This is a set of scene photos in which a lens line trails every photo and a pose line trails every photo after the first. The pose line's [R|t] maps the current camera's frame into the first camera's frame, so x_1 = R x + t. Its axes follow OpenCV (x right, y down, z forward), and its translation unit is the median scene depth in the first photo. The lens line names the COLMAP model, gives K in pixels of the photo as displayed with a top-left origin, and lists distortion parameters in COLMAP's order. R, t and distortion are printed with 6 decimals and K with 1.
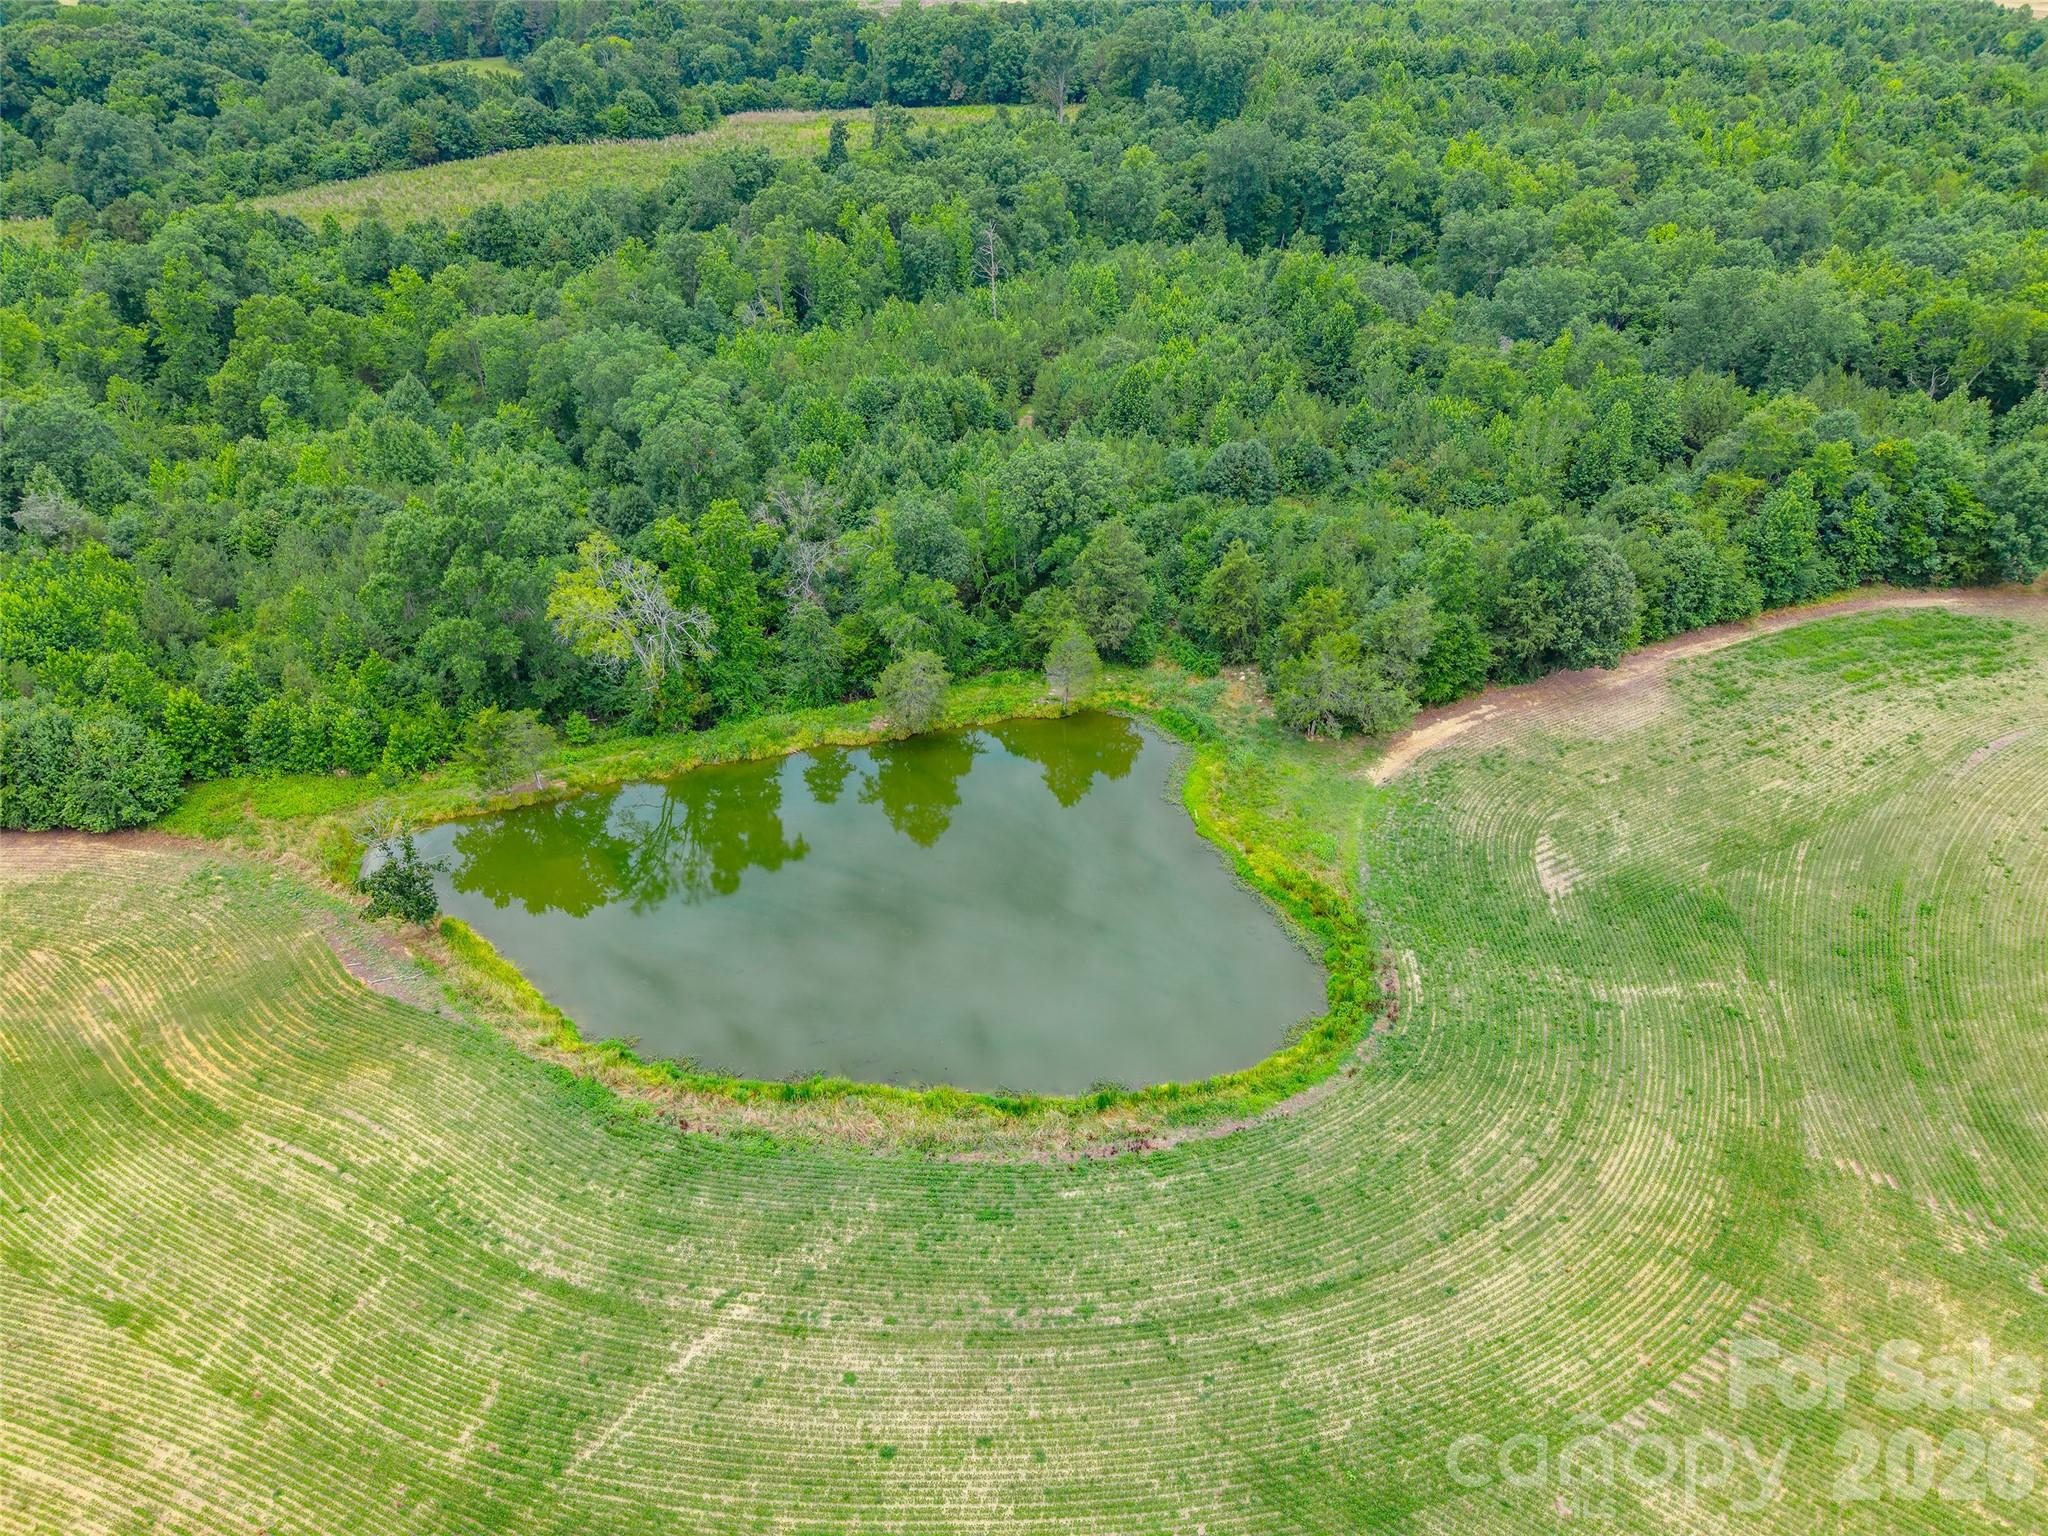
lens RADIAL K [[1420.1, 0, 1024.0], [0, 1420.1, 768.0], [0, 0, 1]] dist [0.047556, -0.030004]
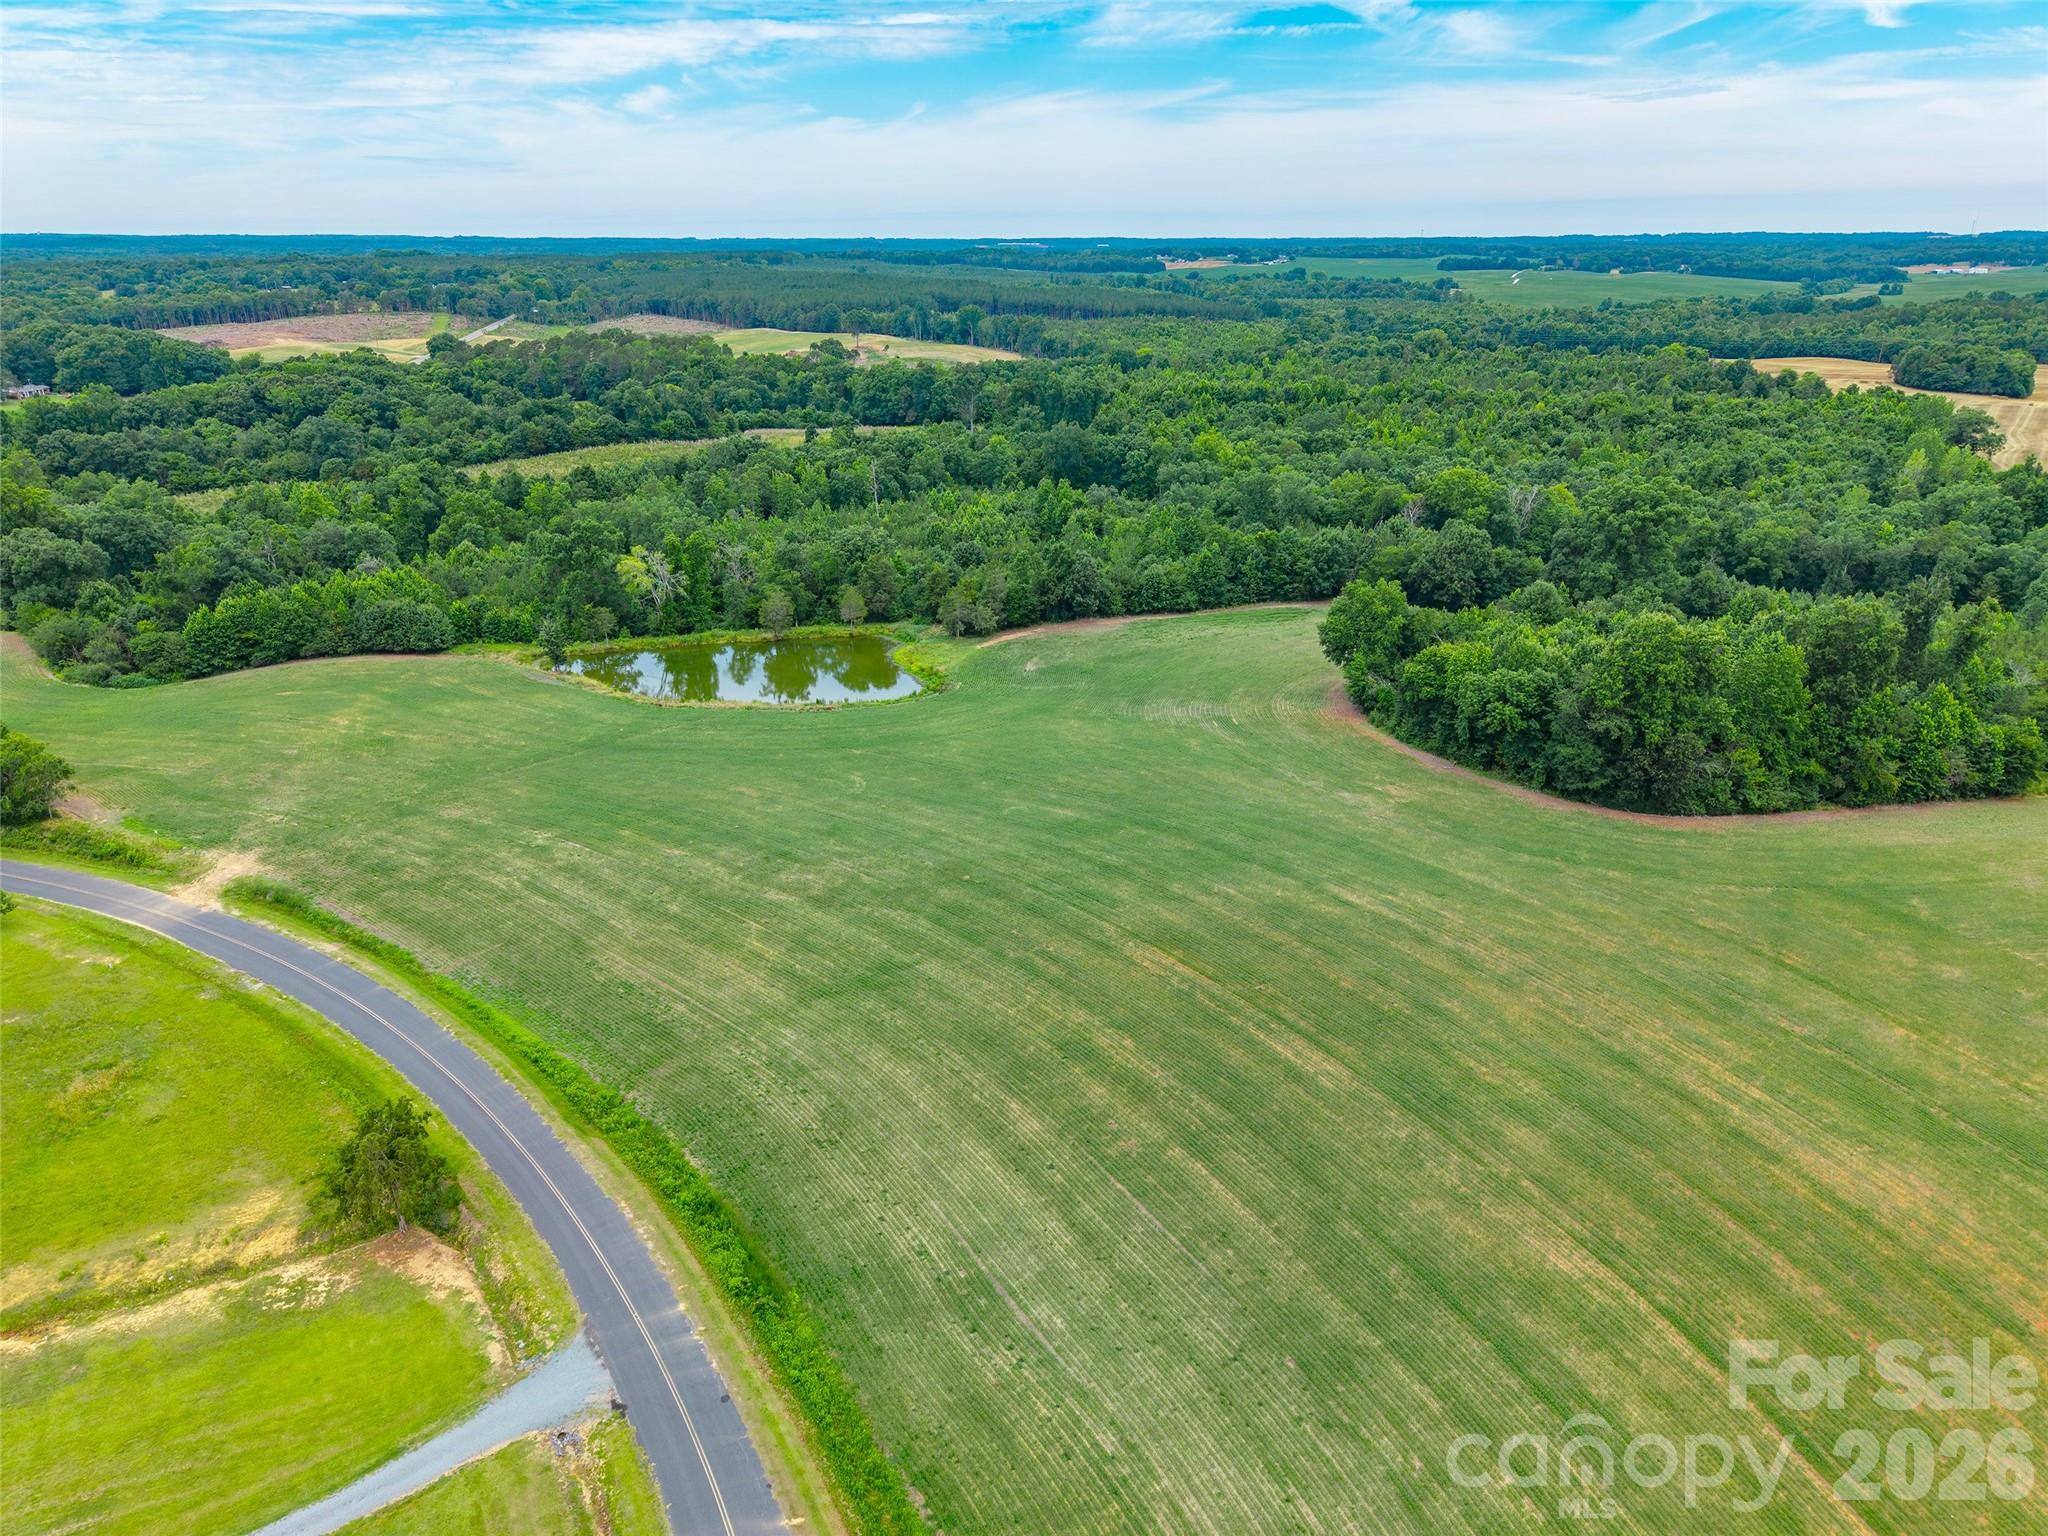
lens RADIAL K [[1420.1, 0, 1024.0], [0, 1420.1, 768.0], [0, 0, 1]] dist [0.047556, -0.030004]
pose [[0.999857, 0.000856, -0.016872, 0.112024], [-0.004547, 0.975494, -0.219981, 0.215718], [0.016270, 0.220027, 0.975358, -0.358603]]
